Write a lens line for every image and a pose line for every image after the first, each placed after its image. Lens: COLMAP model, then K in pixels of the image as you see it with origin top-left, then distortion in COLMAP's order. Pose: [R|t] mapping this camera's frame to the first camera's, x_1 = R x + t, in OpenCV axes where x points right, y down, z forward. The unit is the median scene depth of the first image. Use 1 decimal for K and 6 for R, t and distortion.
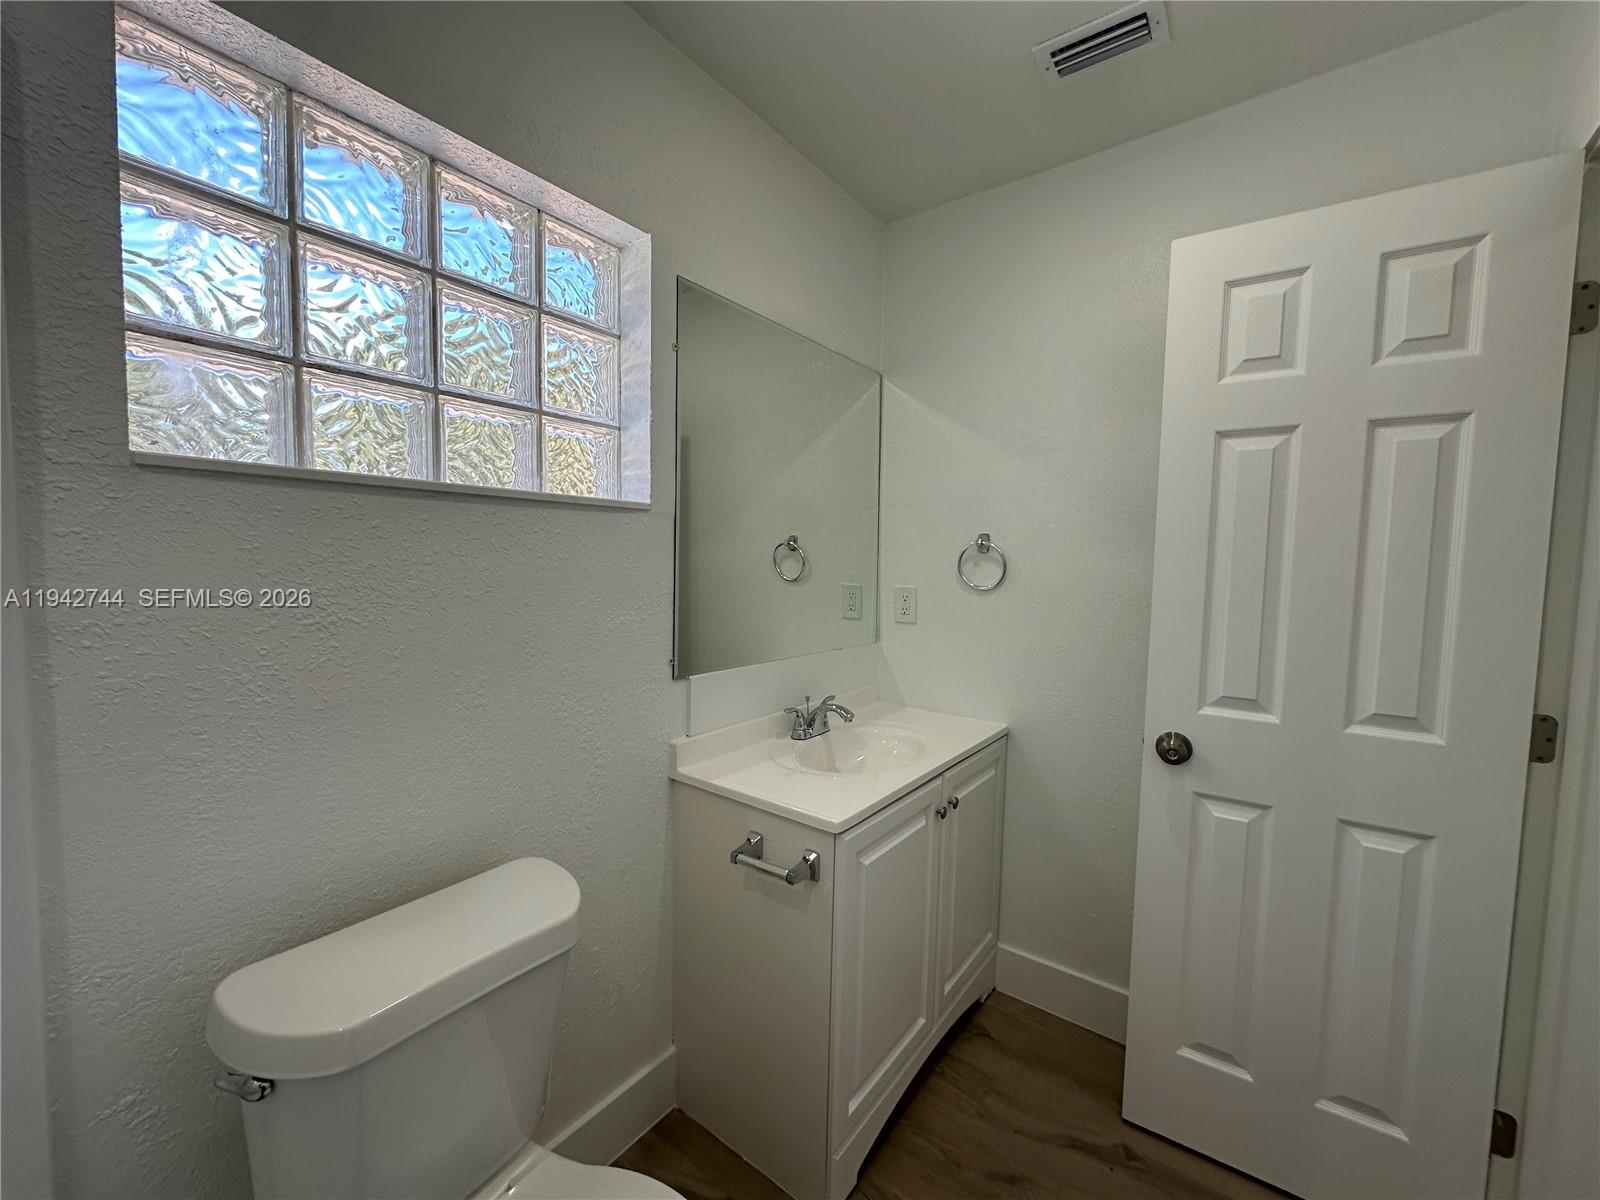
lens RADIAL K [[639.4, 0, 799.8], [0, 639.4, 606.9], [0, 0, 1]] dist [-0.002407, 0.000025]
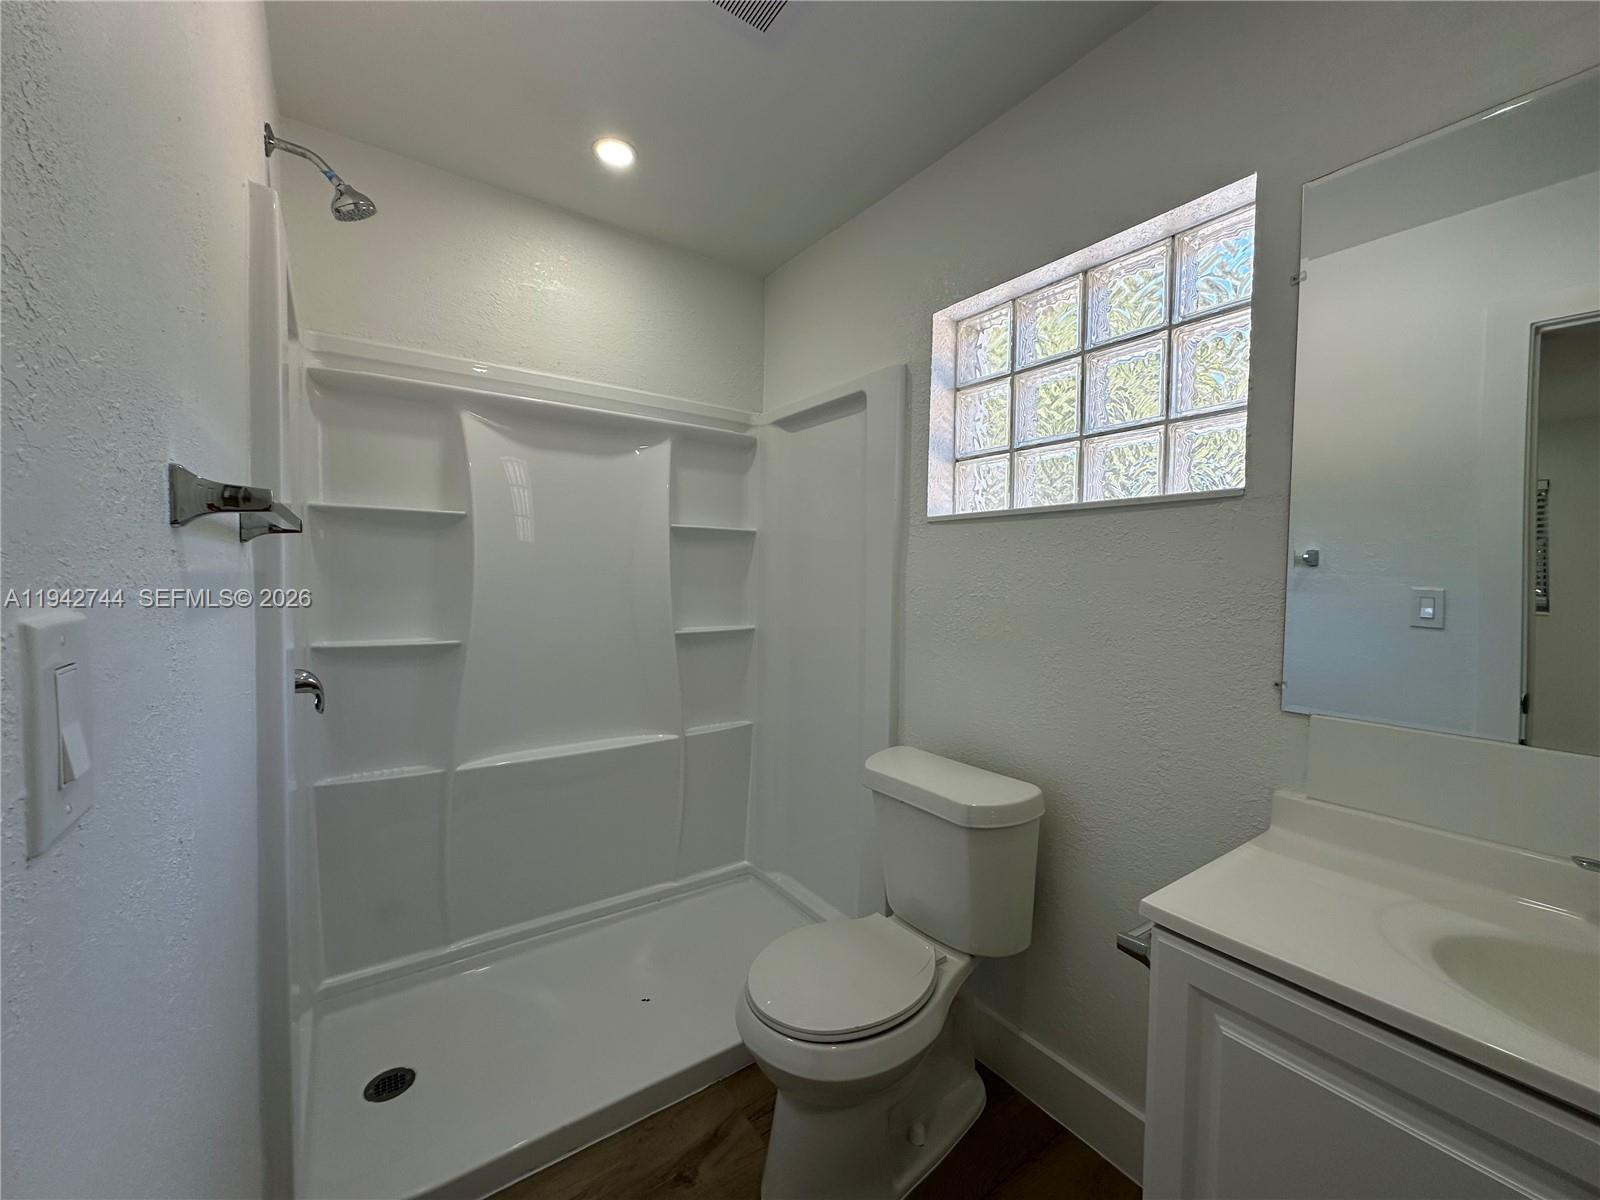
lens RADIAL K [[639.4, 0, 801.5], [0, 639.4, 593.4], [0, 0, 1]] dist [-0.002407, 0.000025]
pose [[-0.336293, 0.006500, -0.941735, 0.938338], [-0.082420, 0.995936, 0.036306, -0.006076], [0.938144, 0.089827, -0.334391, 0.943791]]
